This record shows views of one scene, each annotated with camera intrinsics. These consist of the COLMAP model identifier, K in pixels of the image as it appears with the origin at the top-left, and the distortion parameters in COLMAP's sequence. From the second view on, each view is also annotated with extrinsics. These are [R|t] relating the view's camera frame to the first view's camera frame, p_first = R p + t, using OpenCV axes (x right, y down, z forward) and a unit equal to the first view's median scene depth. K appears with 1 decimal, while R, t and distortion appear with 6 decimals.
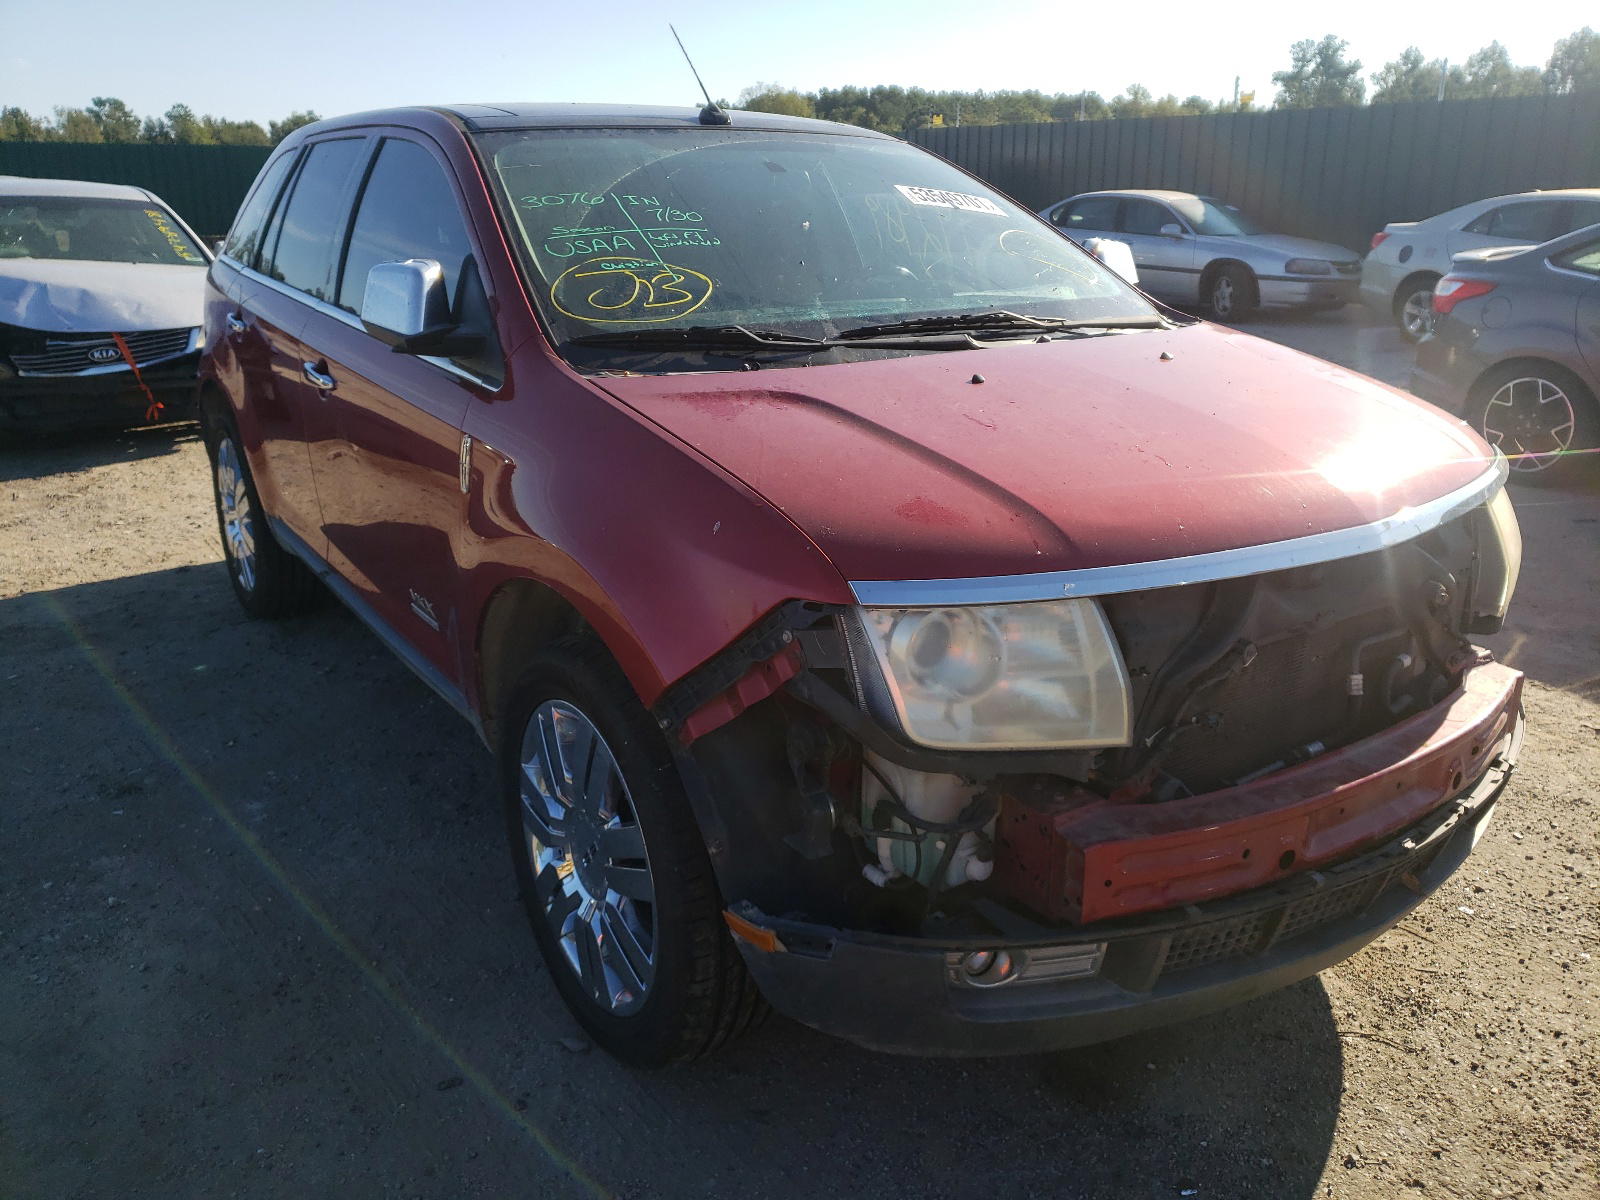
lens RADIAL K [[1196.7, 0, 799.7], [0, 1196.7, 652.6], [0, 0, 1]] dist [0.109201, -0.091624]
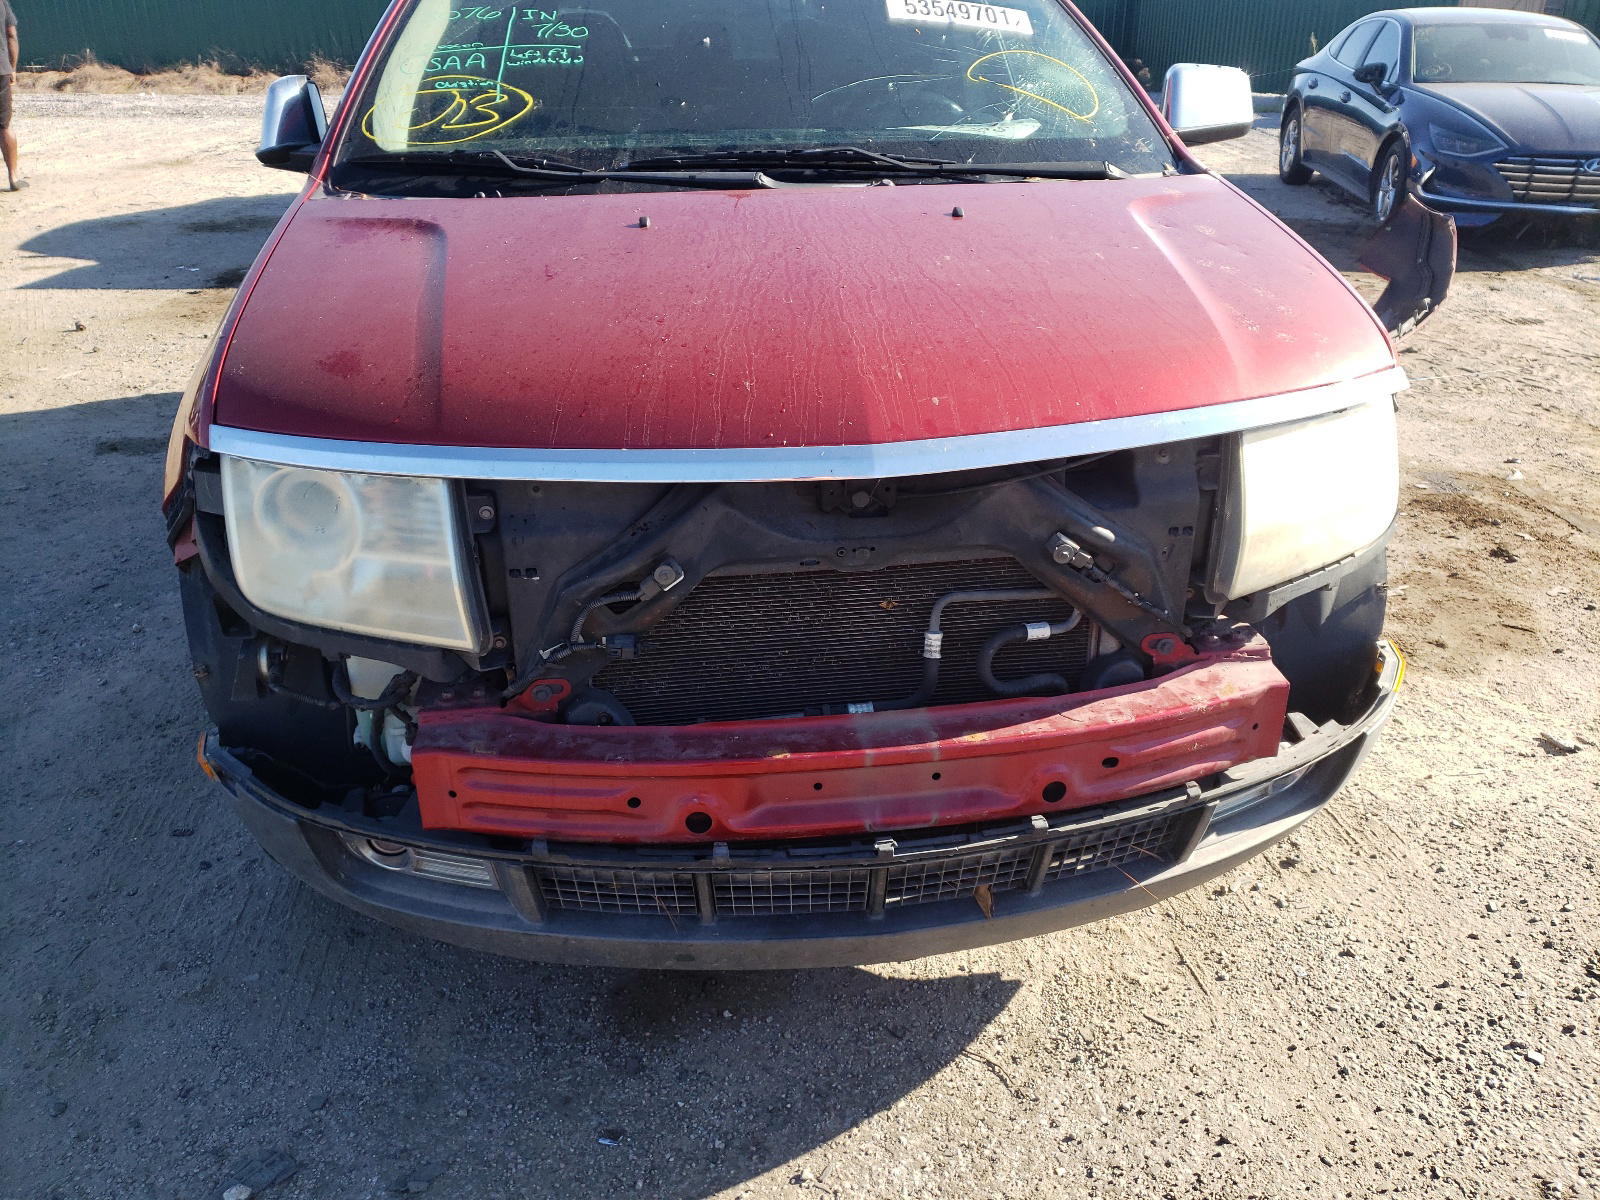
lens RADIAL K [[1229.3, 0, 800.0], [0, 1229.3, 600.0], [0, 0, 1]] dist [0.001975, -0.000622]
pose [[0.893727, 0.189074, -0.406821, 0.642328], [-0.150211, 0.980623, 0.125762, -0.083547], [0.422716, -0.051288, 0.904810, 0.211010]]
